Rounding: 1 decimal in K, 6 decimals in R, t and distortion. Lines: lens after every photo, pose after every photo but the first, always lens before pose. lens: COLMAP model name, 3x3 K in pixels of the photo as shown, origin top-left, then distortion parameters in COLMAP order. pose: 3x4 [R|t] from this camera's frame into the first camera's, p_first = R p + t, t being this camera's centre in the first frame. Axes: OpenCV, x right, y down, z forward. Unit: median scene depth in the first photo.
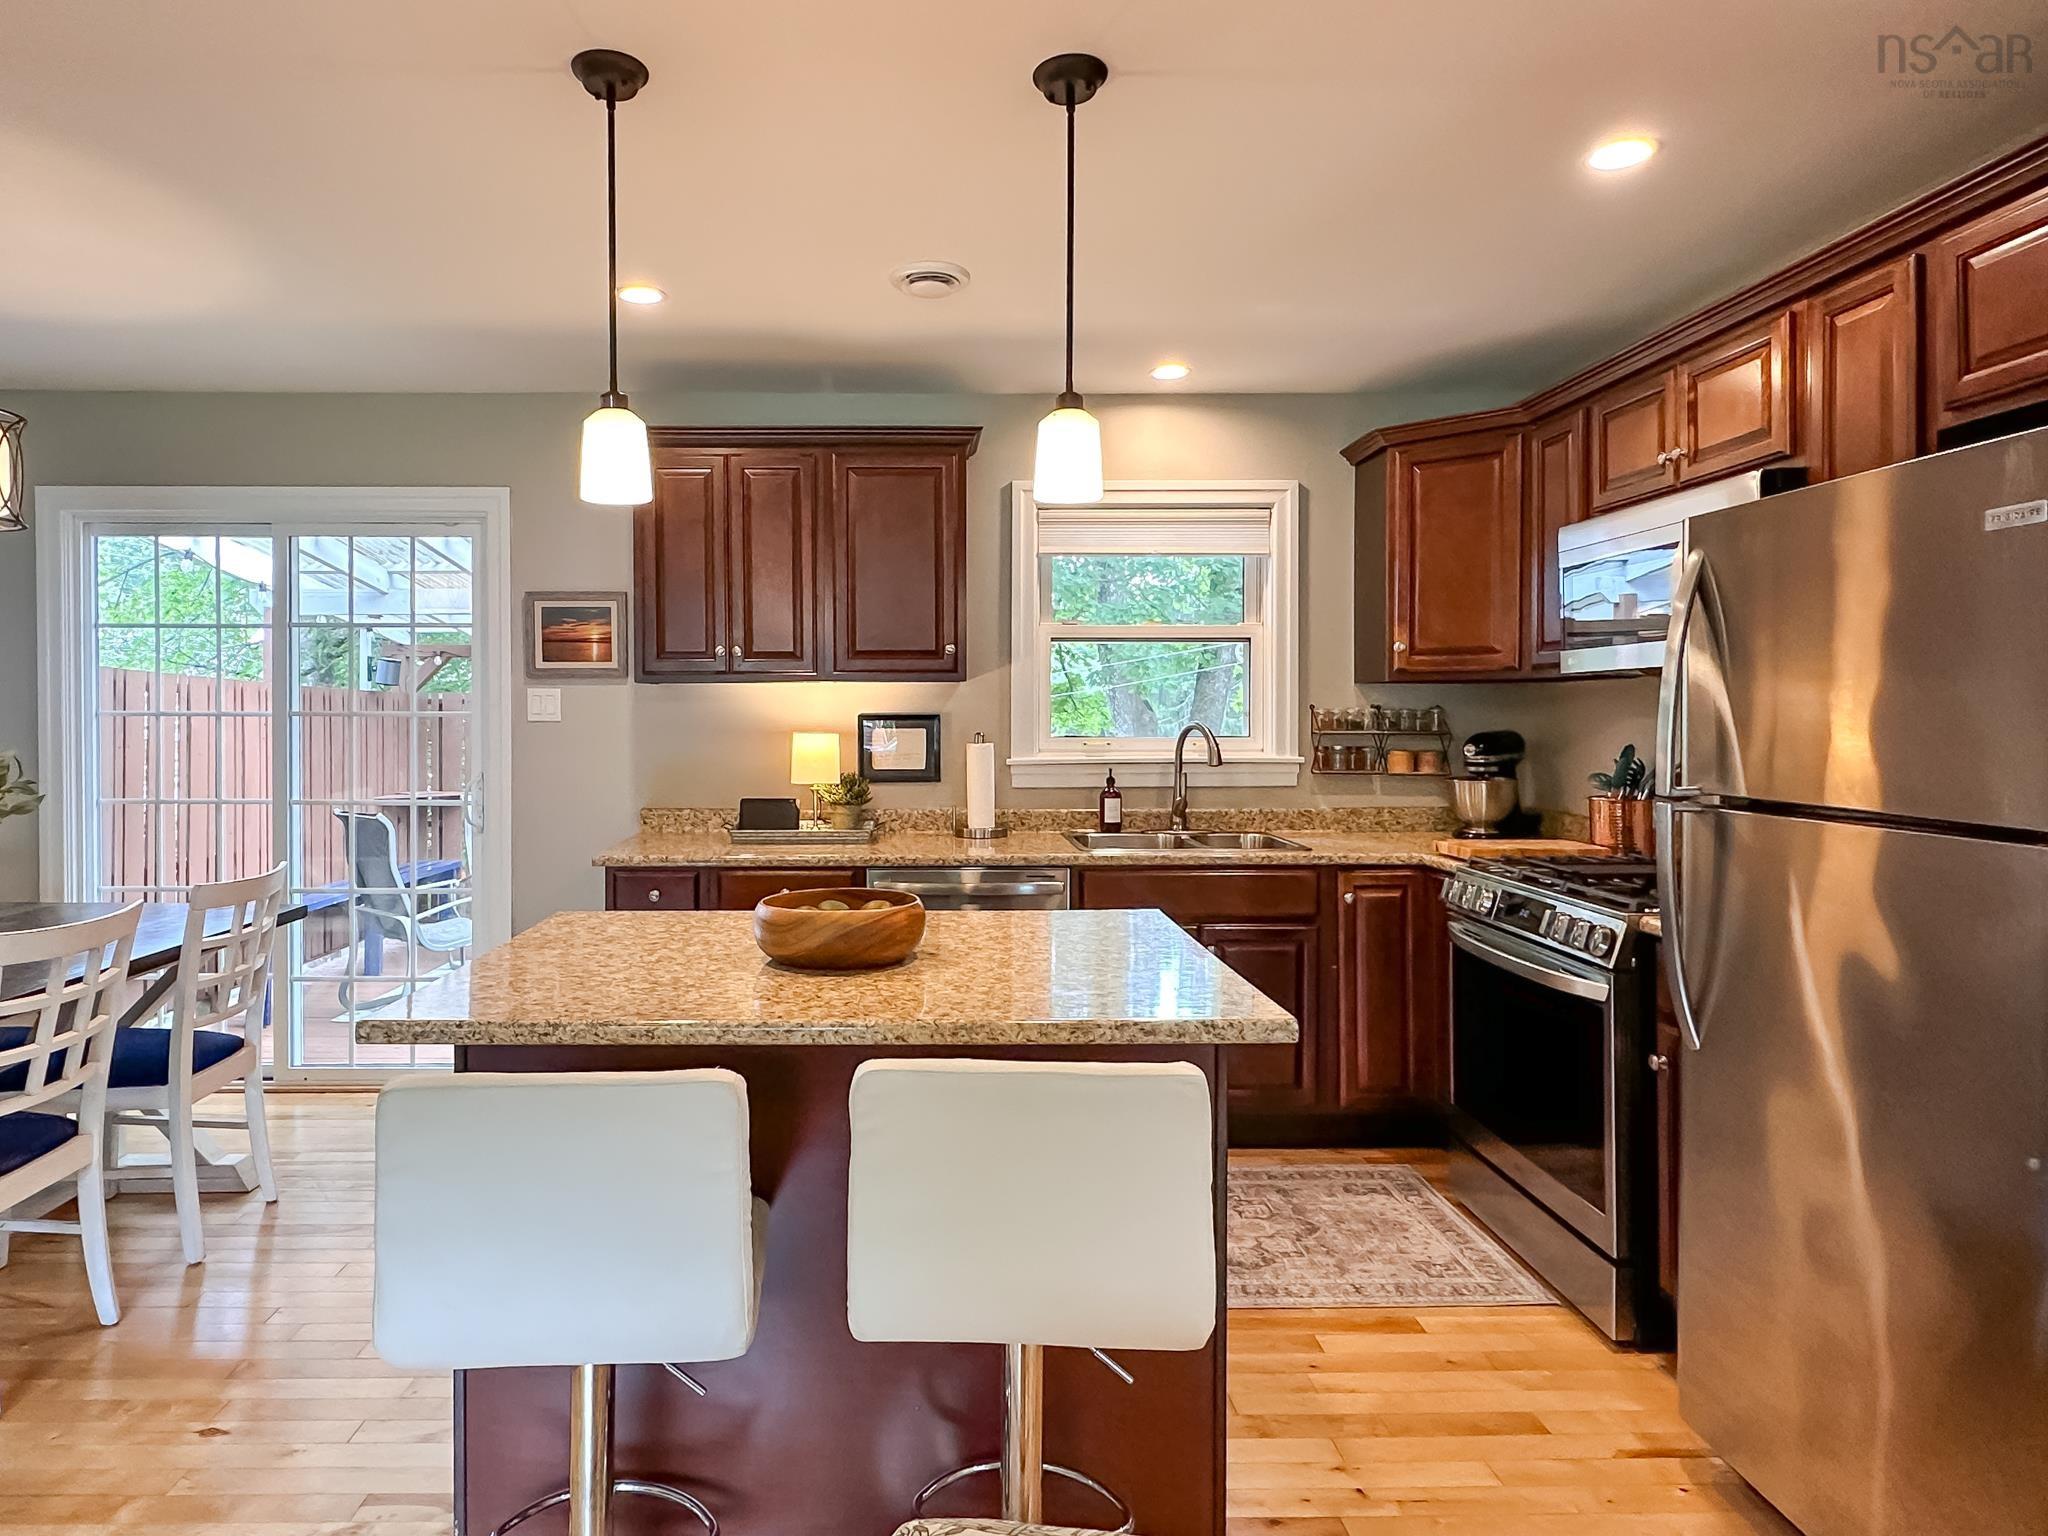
lens RADIAL K [[1168.0, 0, 913.3], [0, 1168.0, 718.8], [0, 0, 1]] dist [-0.006580, 0.004232]
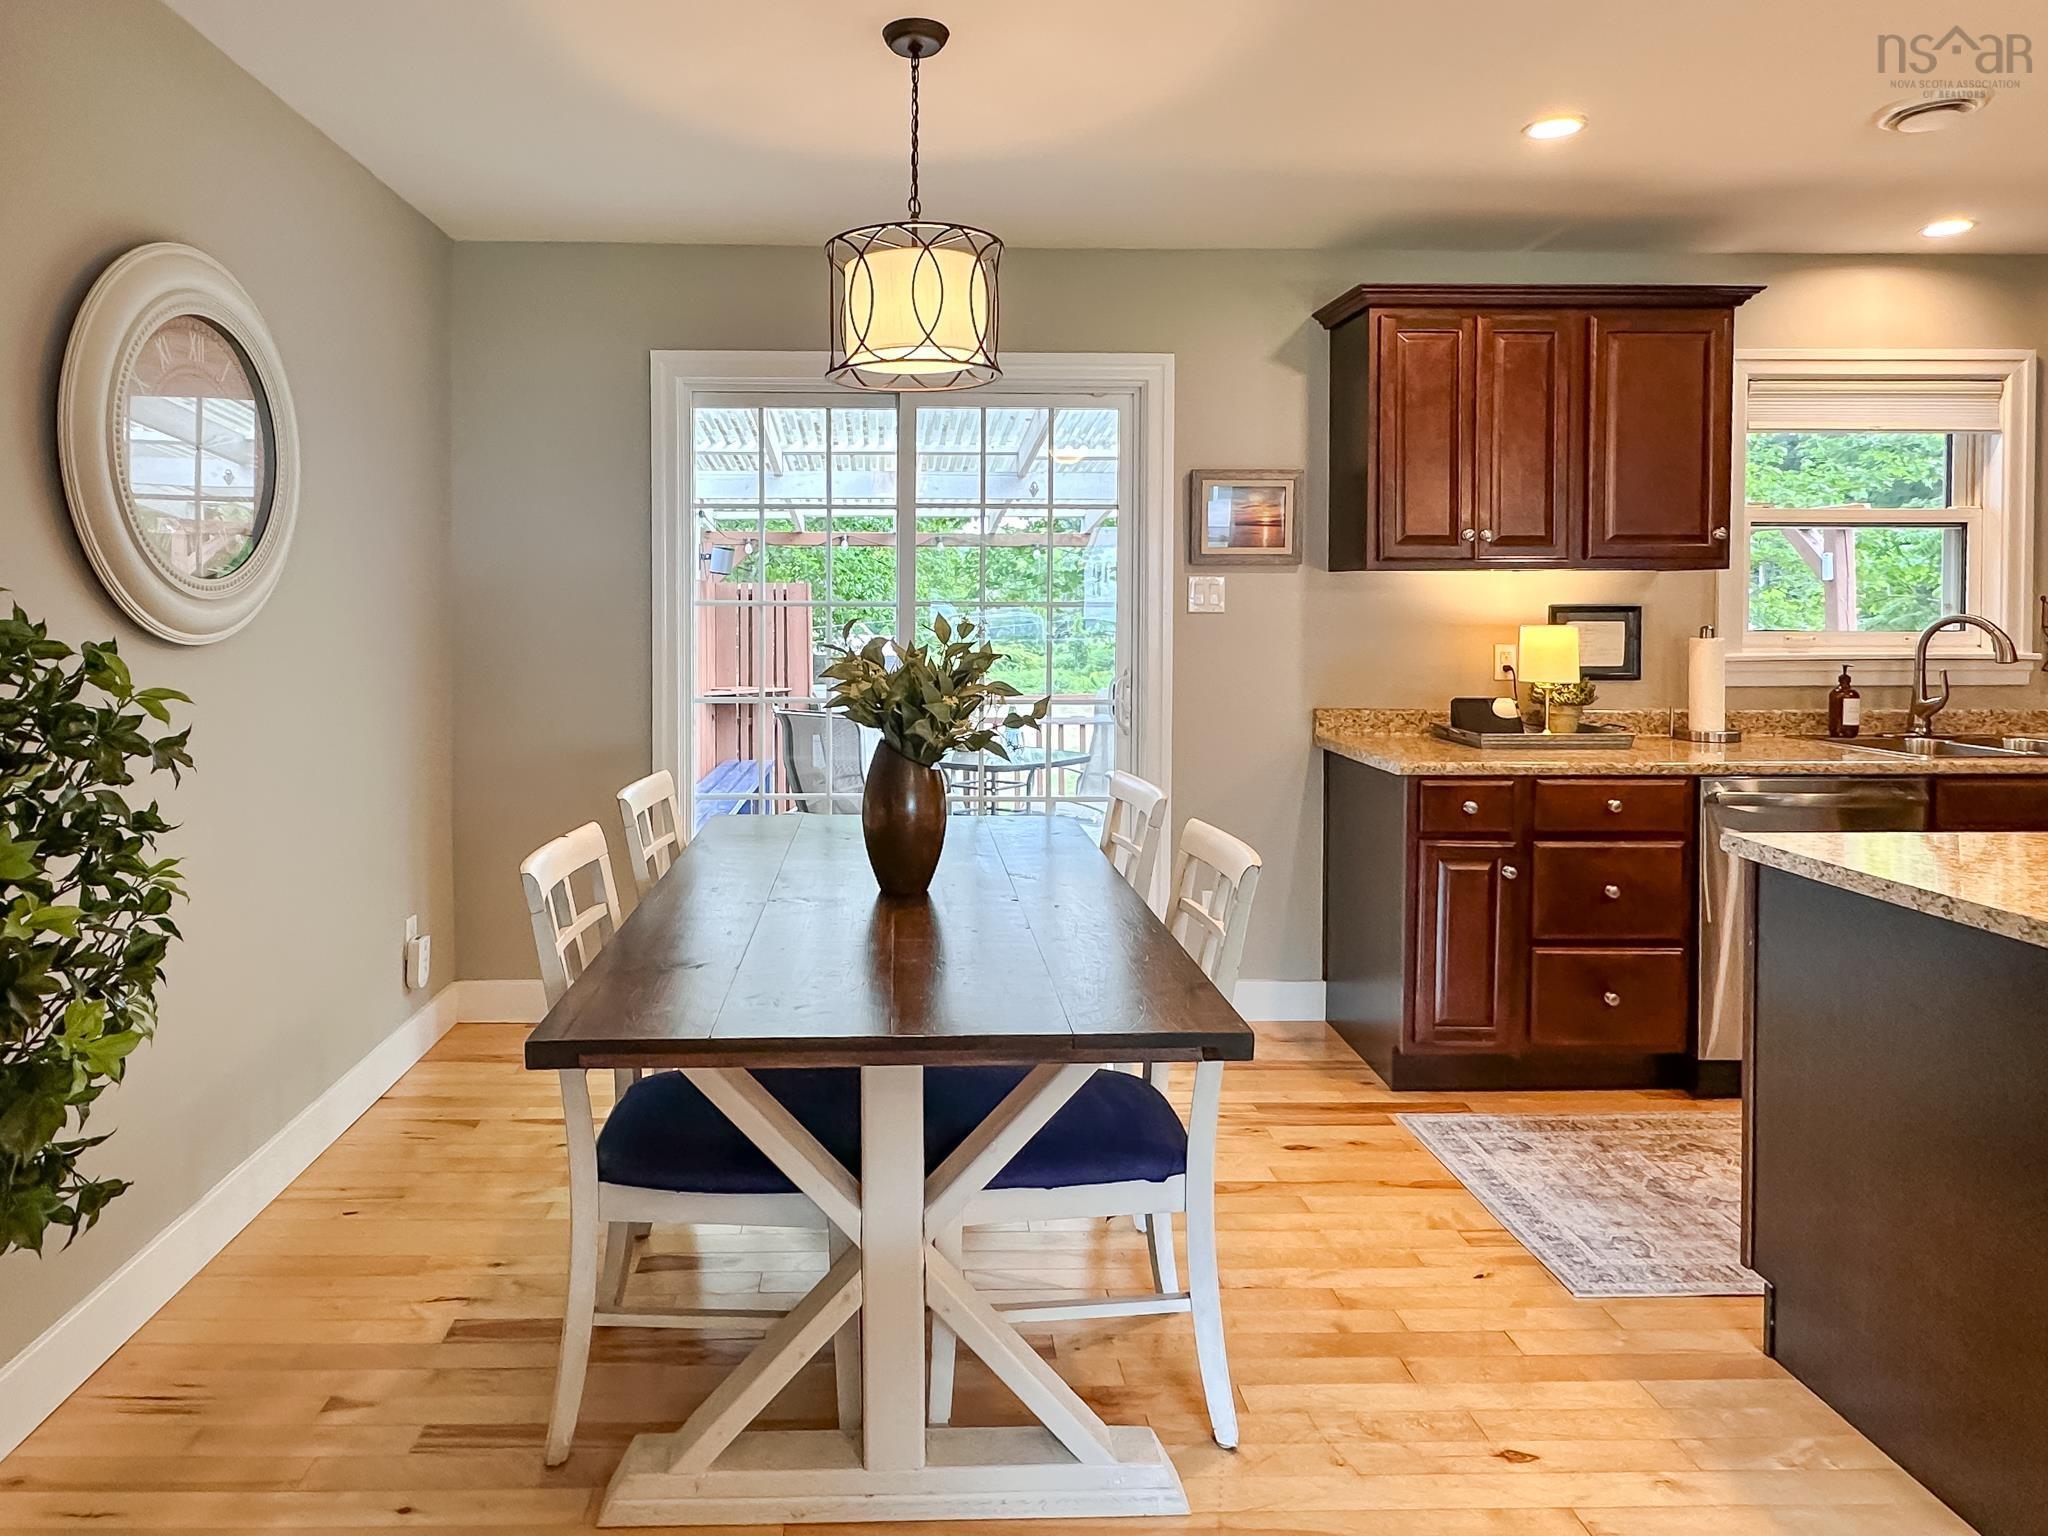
lens RADIAL K [[1168.0, 0, 915.9], [0, 1168.0, 625.2], [0, 0, 1]] dist [-0.006580, 0.004232]
pose [[0.999885, 0.001745, 0.015064, -0.569918], [-0.001915, 0.999934, 0.011311, 0.002056], [-0.015043, -0.011338, 0.999823, 0.100507]]
